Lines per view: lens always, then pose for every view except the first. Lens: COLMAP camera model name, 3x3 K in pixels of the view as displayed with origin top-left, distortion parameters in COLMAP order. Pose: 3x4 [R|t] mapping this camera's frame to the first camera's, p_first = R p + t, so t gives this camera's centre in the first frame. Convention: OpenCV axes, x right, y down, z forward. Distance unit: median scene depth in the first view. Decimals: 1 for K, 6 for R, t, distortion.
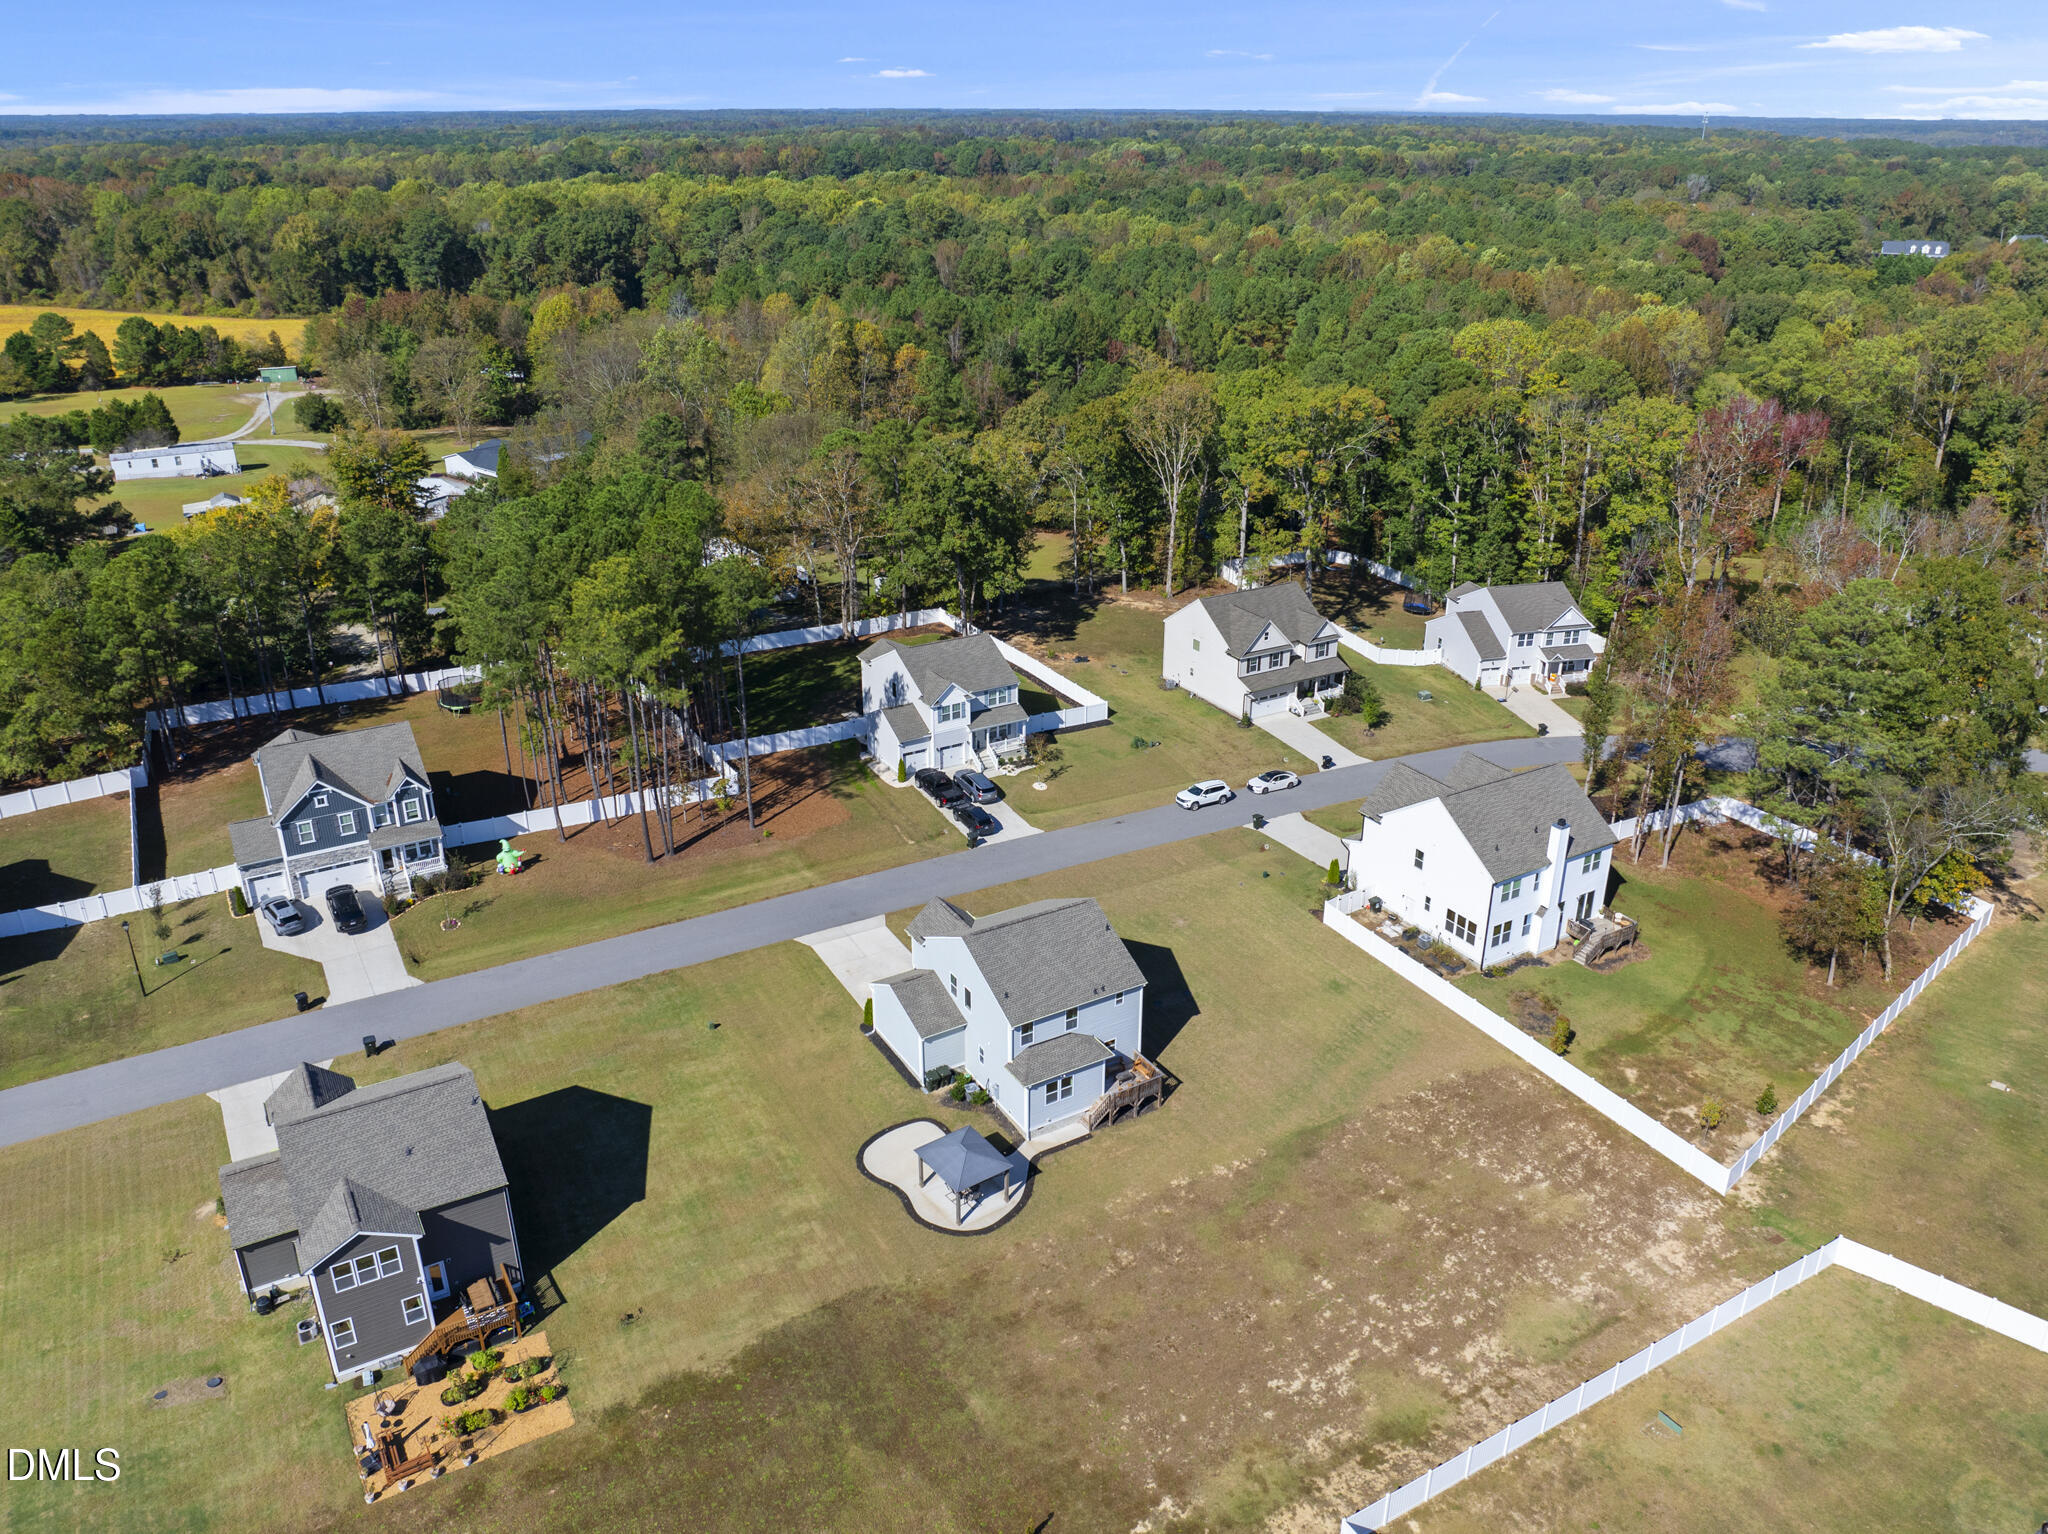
lens RADIAL K [[1502.7, 0, 1014.0], [0, 1502.7, 735.0], [0, 0, 1]] dist [-0.034397, -0.002069]
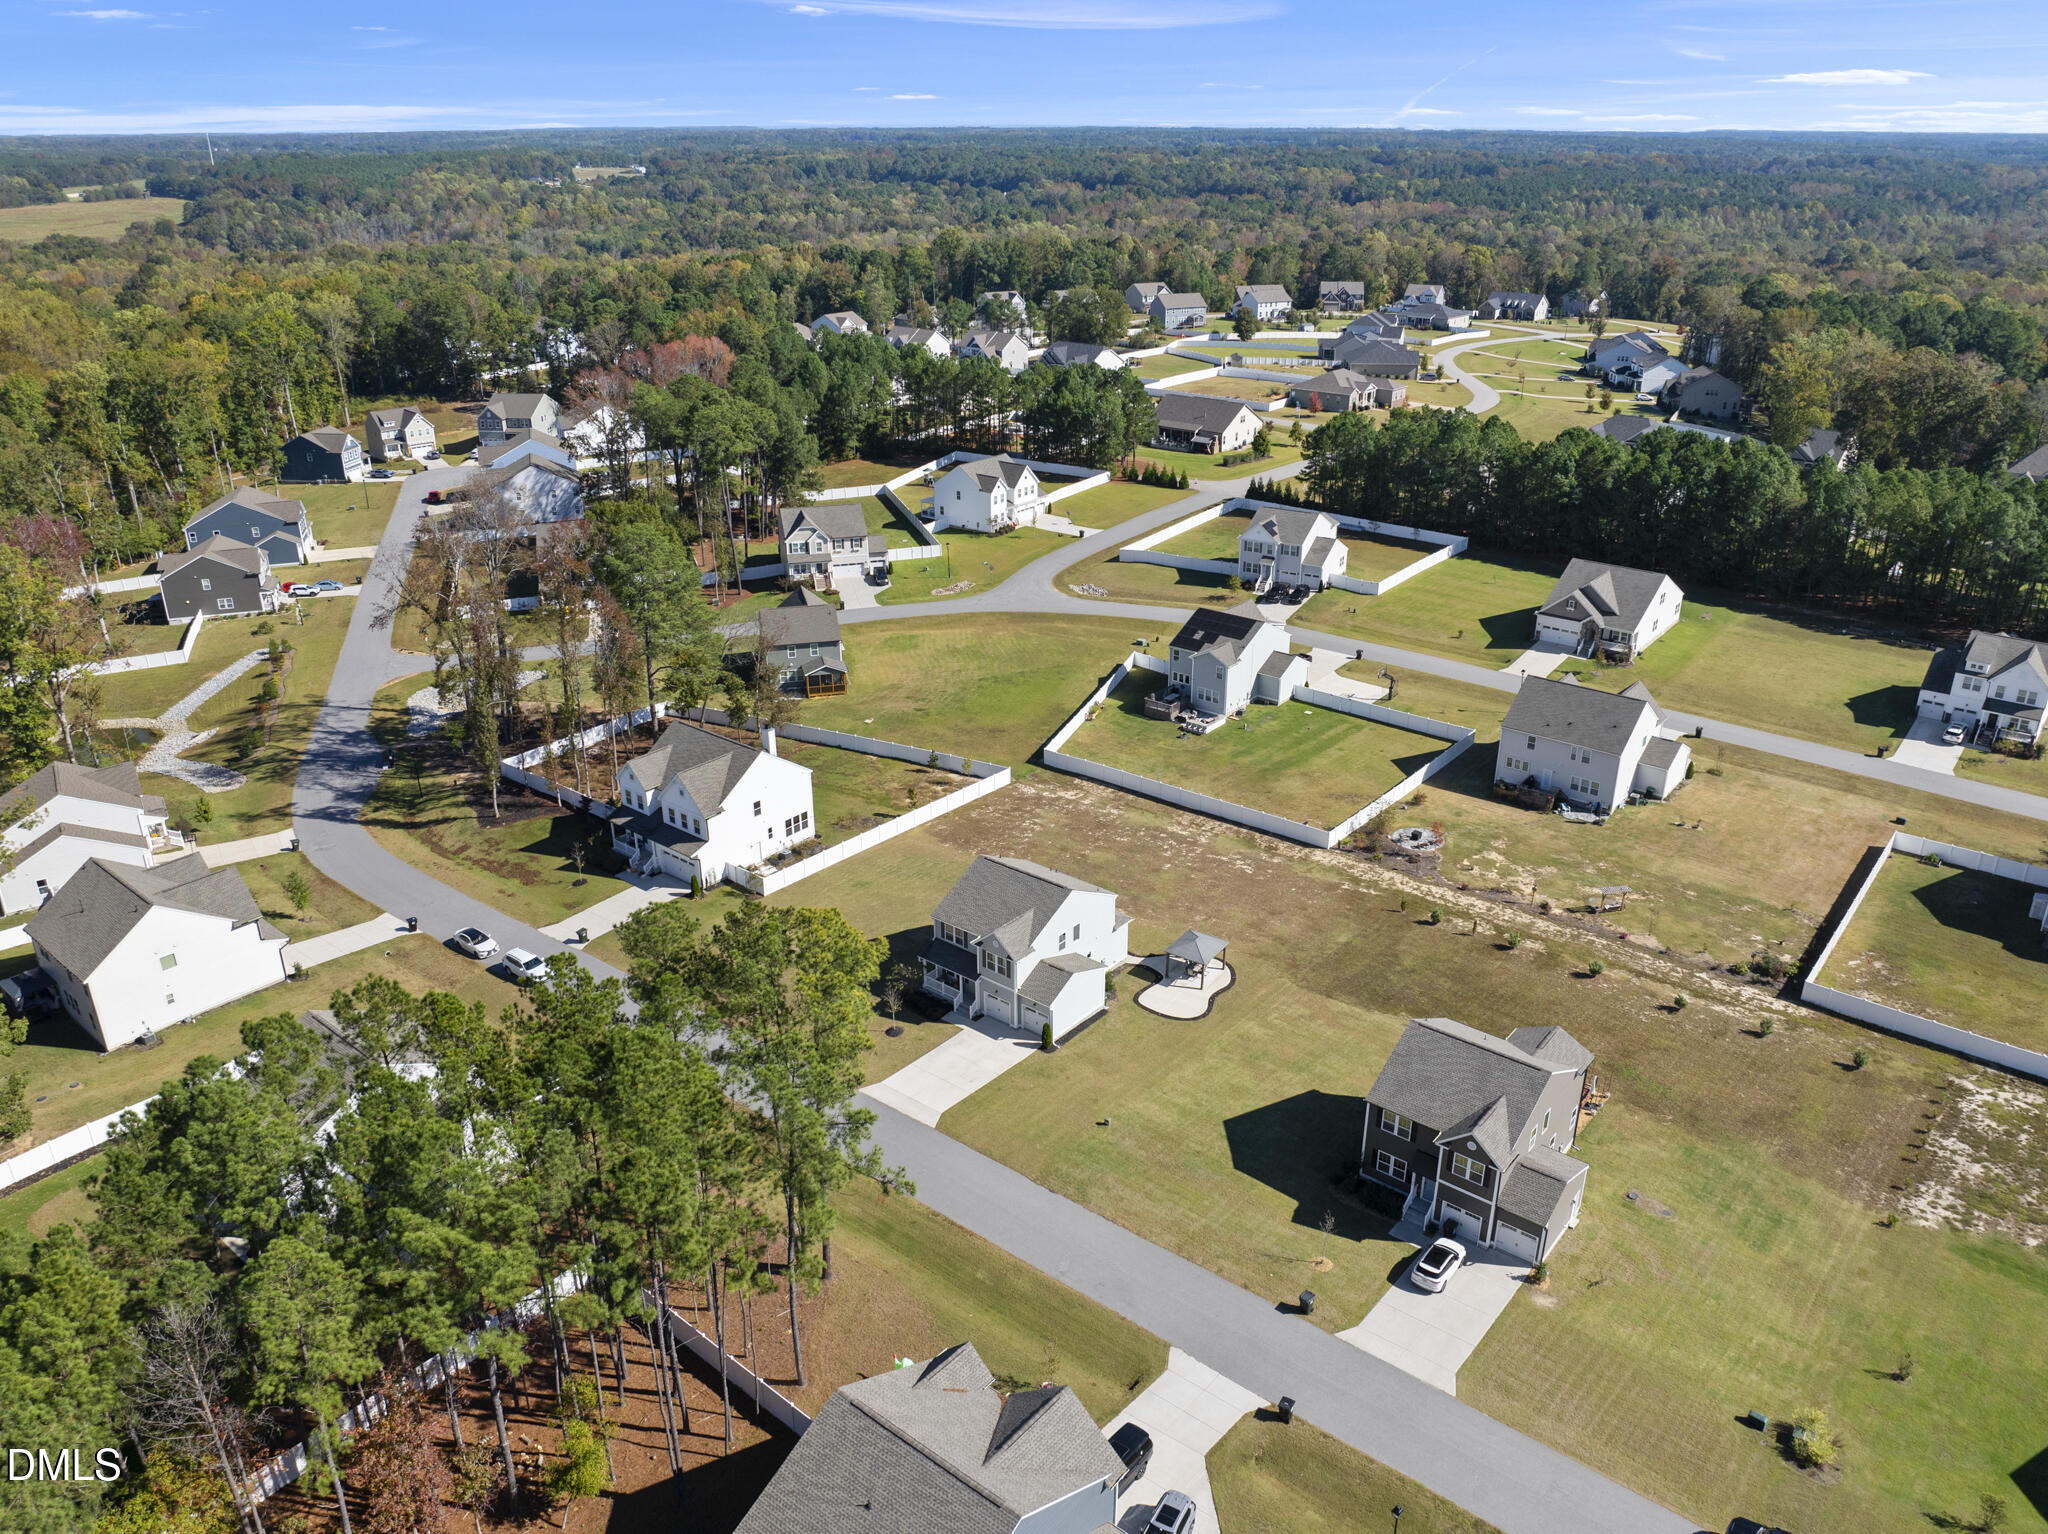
lens RADIAL K [[1500.3, 0, 1024.0], [0, 1500.3, 767.0], [0, 0, 1]] dist [-0.025974, -0.004388]
pose [[-0.348182, -0.373630, 0.859750, -0.901471], [0.364090, 0.791238, 0.491306, -0.494096], [-0.863833, 0.484090, -0.139460, 0.970989]]
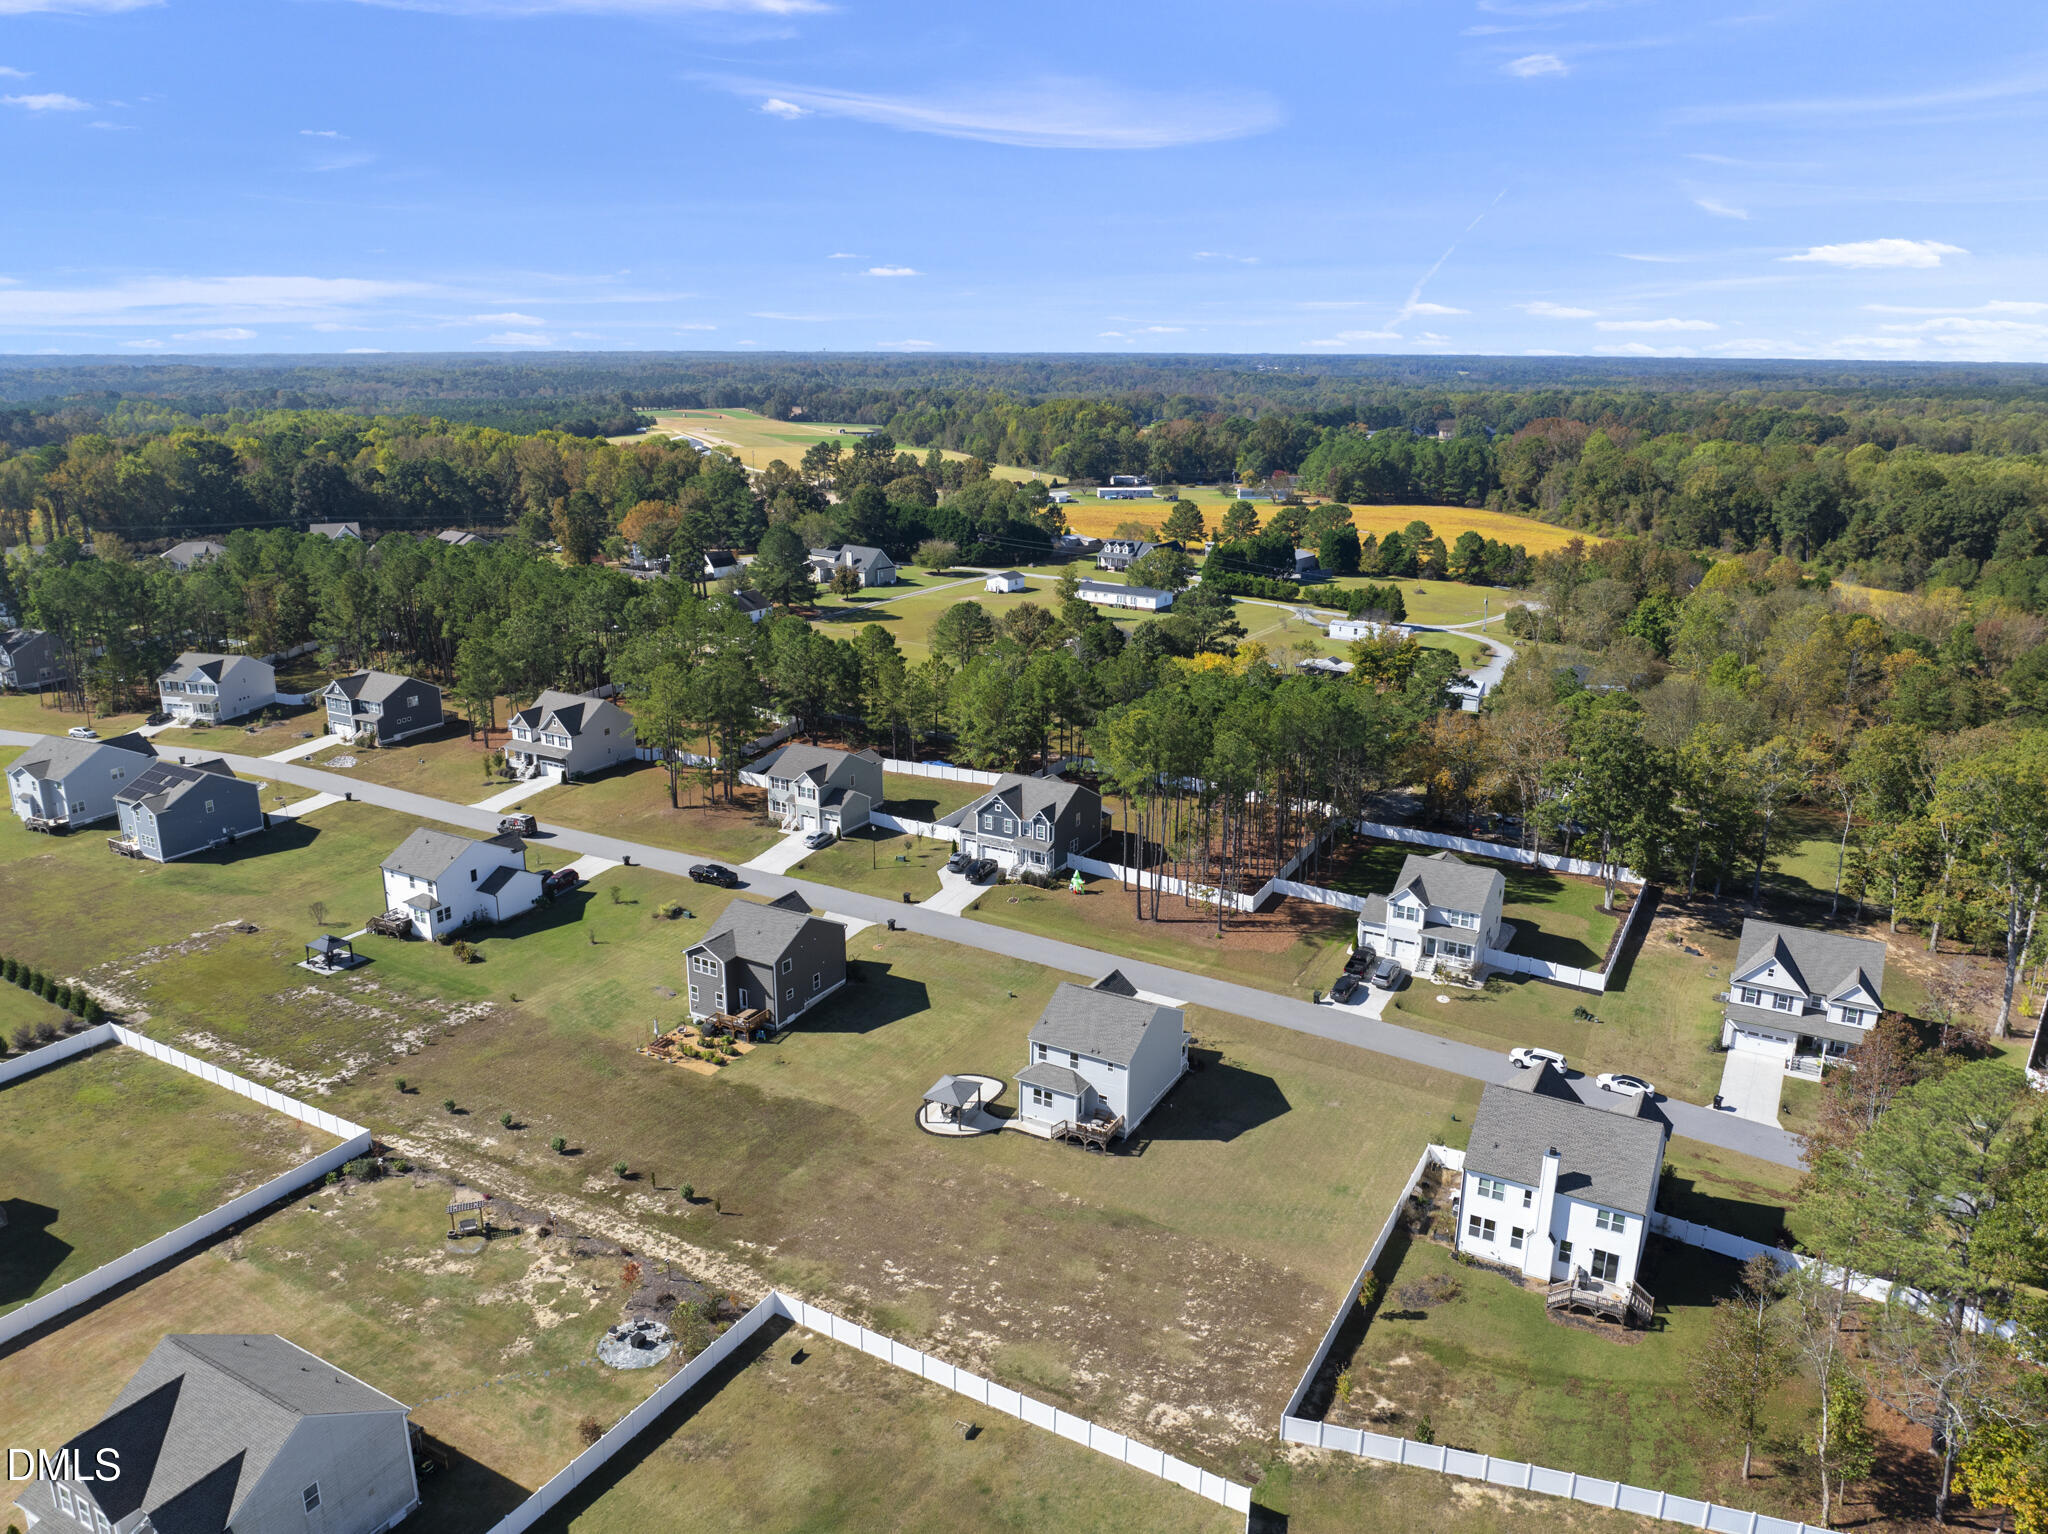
lens RADIAL K [[1414.2, 0, 1036.9], [0, 1414.2, 760.5], [0, 0, 1]] dist [-0.031762, -0.005031]
pose [[0.507431, 0.243354, -0.826615, 0.874163], [-0.339867, 0.938046, 0.067525, -0.129320], [0.791836, 0.246675, 0.558702, 0.126078]]
